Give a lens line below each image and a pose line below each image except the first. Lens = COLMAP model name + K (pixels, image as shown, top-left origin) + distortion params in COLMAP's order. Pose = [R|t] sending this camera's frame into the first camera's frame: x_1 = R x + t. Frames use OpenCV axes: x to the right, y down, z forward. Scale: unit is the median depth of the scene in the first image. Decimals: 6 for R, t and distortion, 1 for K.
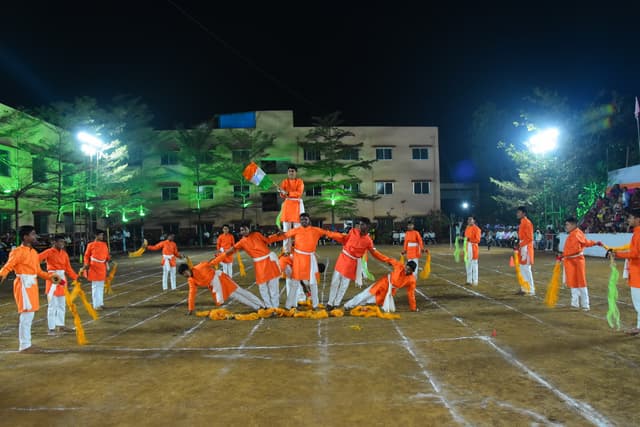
lens RADIAL K [[501.9, 0, 320.0], [0, 501.9, 213.5], [0, 0, 1]] dist [-0.150120, 0.095313]
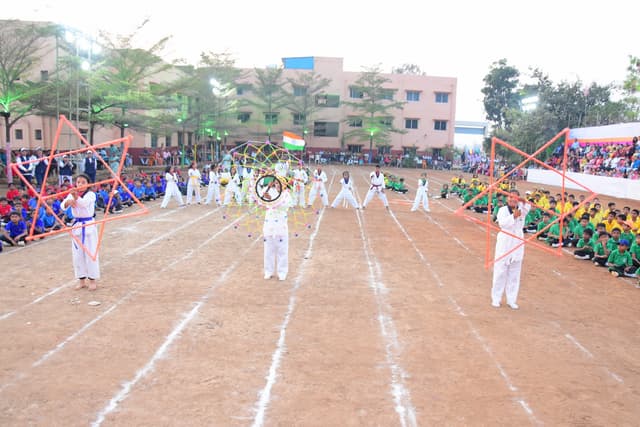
lens RADIAL K [[502.5, 0, 320.0], [0, 502.5, 213.5], [0, 0, 1]] dist [-0.157024, 0.140976]
pose [[0.997980, 0.061025, -0.017666, -0.072379], [-0.057495, 0.985844, 0.157498, -0.013189], [0.027027, -0.156164, 0.987361, -0.315231]]
